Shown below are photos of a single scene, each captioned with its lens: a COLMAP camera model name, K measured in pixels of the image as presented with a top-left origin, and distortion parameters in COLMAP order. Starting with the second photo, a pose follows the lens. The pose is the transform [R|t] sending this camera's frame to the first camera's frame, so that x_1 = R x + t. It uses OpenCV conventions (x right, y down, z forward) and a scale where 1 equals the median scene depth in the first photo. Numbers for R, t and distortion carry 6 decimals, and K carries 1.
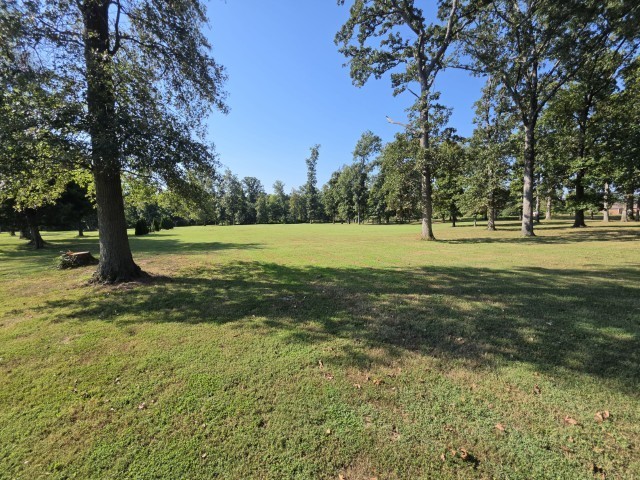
lens RADIAL K [[256.9, 0, 320.5], [0, 256.9, 242.3], [0, 0, 1]] dist [0.001132, -0.000148]
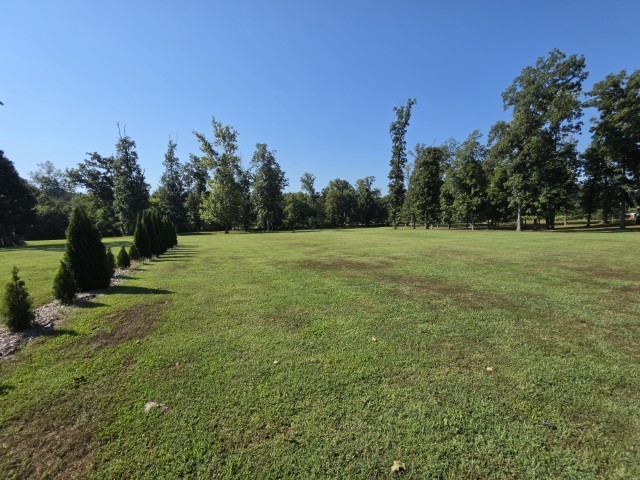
lens RADIAL K [[256.9, 0, 319.8], [0, 256.9, 242.2], [0, 0, 1]] dist [0.001132, -0.000148]
pose [[0.999962, -0.000698, 0.008703, -0.225876], [0.000839, 0.999869, -0.016184, -0.030590], [-0.008691, 0.016191, 0.999831, 0.381854]]
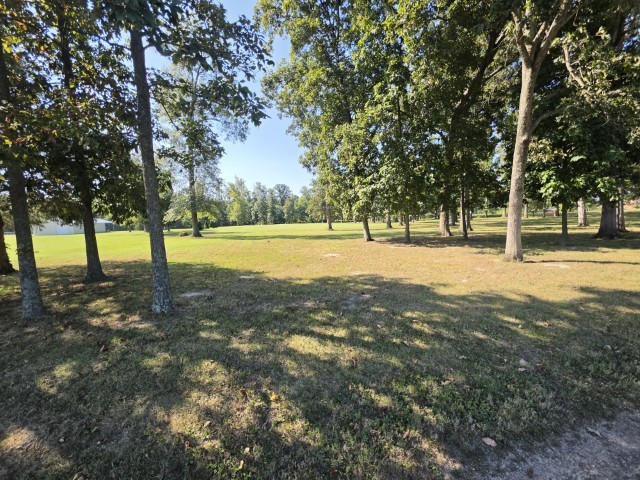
lens RADIAL K [[256.9, 0, 318.9], [0, 256.9, 241.0], [0, 0, 1]] dist [0.001132, -0.000148]
pose [[0.986637, -0.000801, -0.162931, 0.153325], [0.000445, 0.999997, -0.002223, 0.017321], [0.162933, 0.002120, 0.986635, -0.230228]]
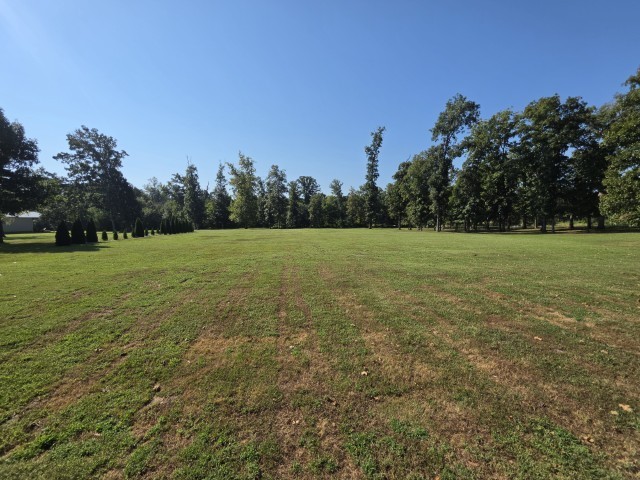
lens RADIAL K [[256.9, 0, 319.4], [0, 256.9, 240.2], [0, 0, 1]] dist [0.001132, -0.000148]
pose [[0.970166, 0.033492, -0.240118, 0.004981], [-0.038831, 0.999092, -0.017538, -0.017946], [0.239313, 0.026339, 0.970585, 0.201271]]
